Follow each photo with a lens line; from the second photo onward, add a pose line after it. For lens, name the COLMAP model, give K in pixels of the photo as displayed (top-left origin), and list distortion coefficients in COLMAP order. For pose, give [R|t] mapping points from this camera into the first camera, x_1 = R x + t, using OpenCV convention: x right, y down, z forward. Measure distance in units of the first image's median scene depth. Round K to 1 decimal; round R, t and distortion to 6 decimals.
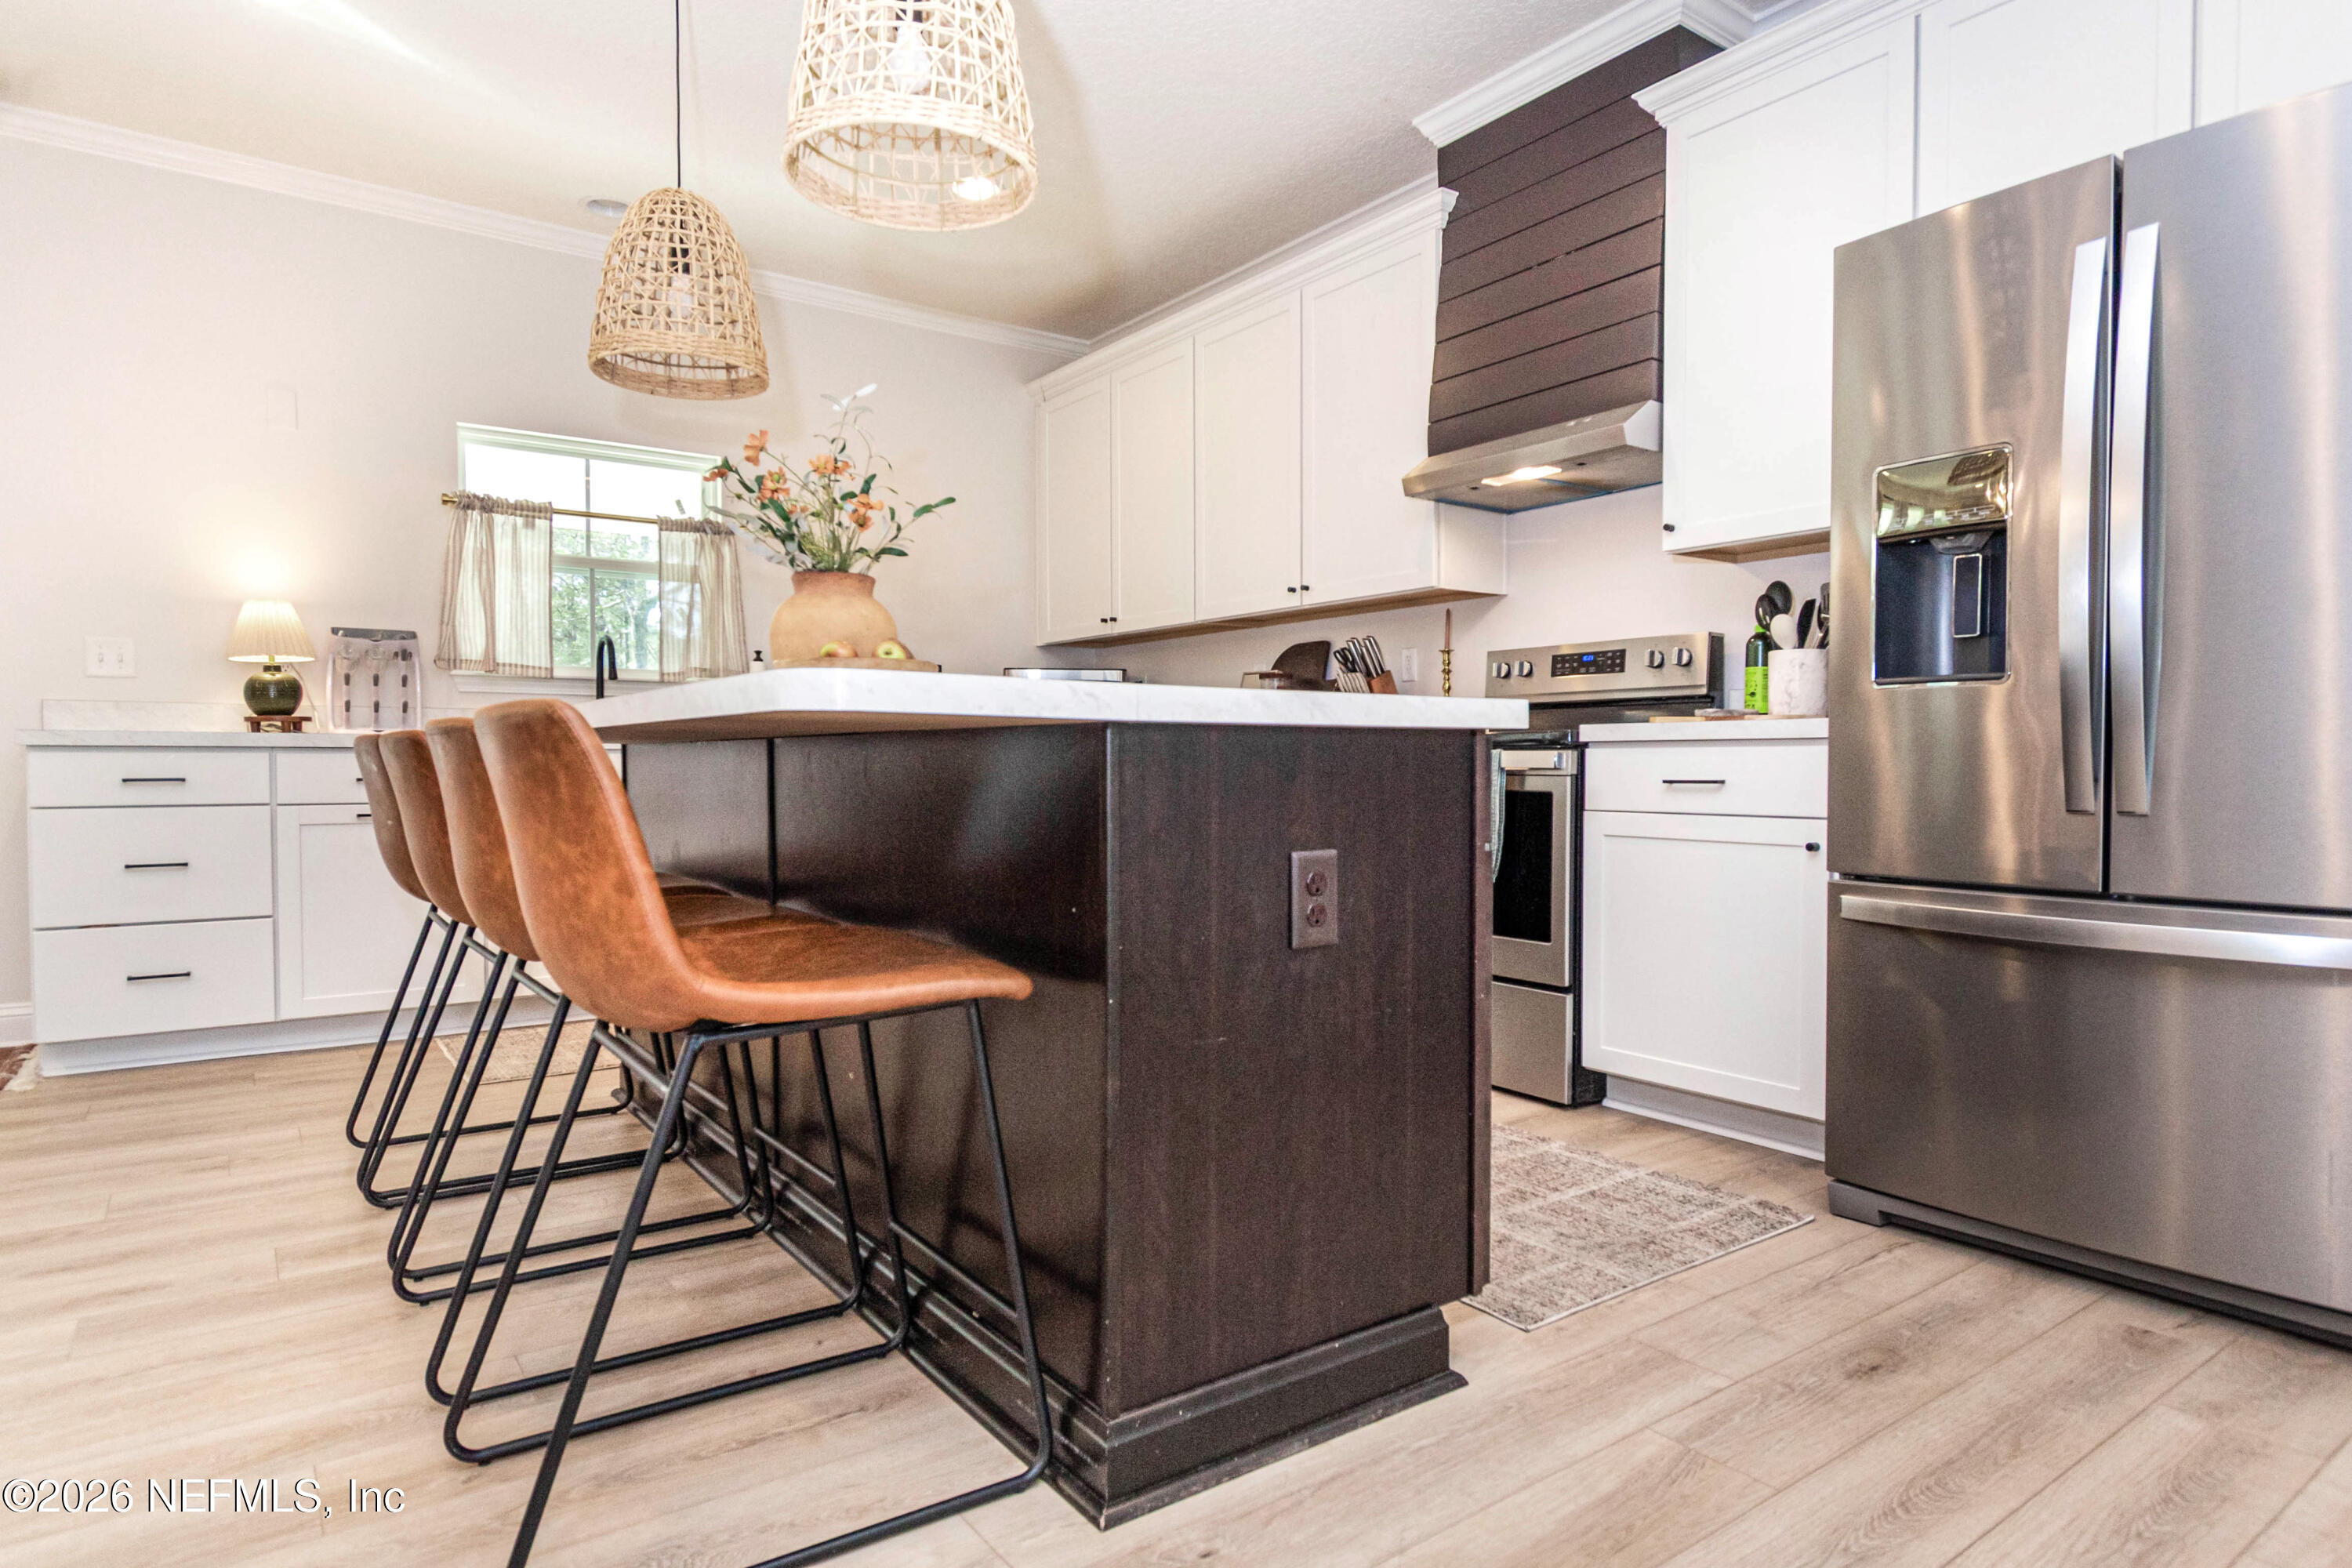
lens RADIAL K [[1303.1, 0, 1176.2], [0, 1303.1, 783.5], [0, 0, 1]] dist [0.001303, 0.000636]
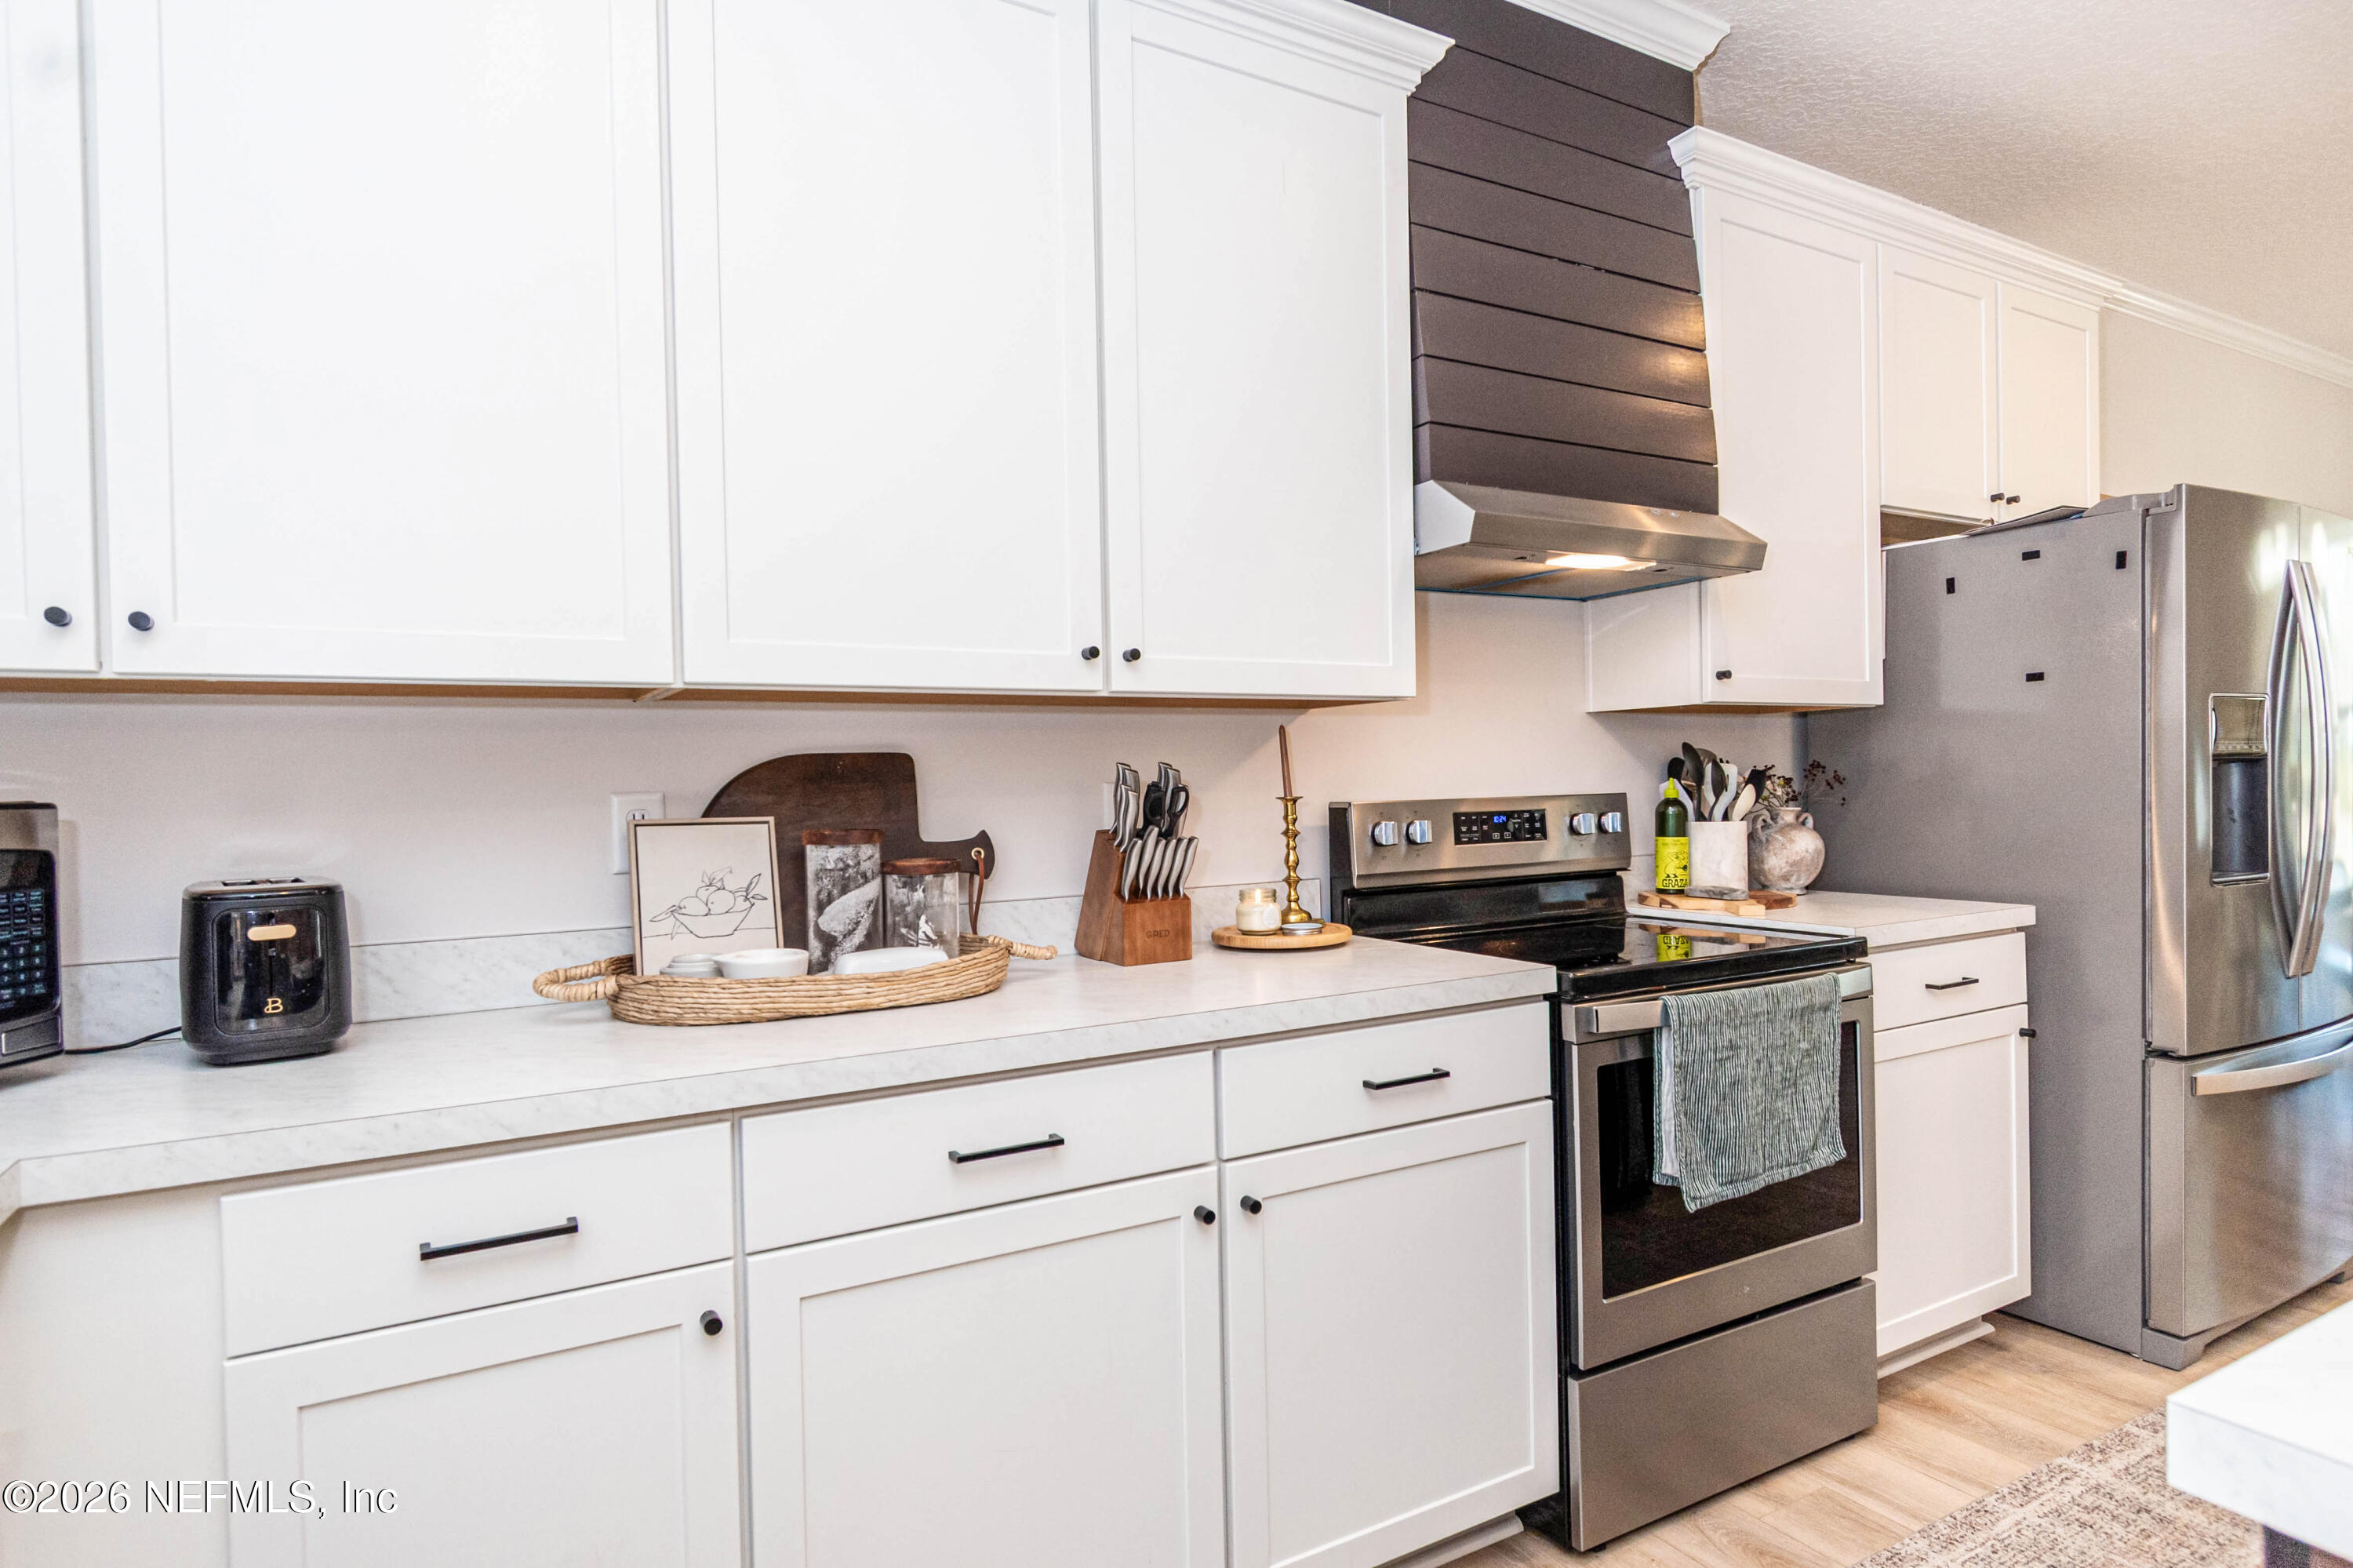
lens RADIAL K [[1303.7, 0, 1176.4], [0, 1303.7, 790.1], [0, 0, 1]] dist [0.001303, 0.000636]
pose [[0.093674, -0.005255, 0.995589, -0.418574], [0.039787, 0.999207, 0.001531, -0.119913], [-0.994808, 0.039468, 0.093809, 1.104428]]
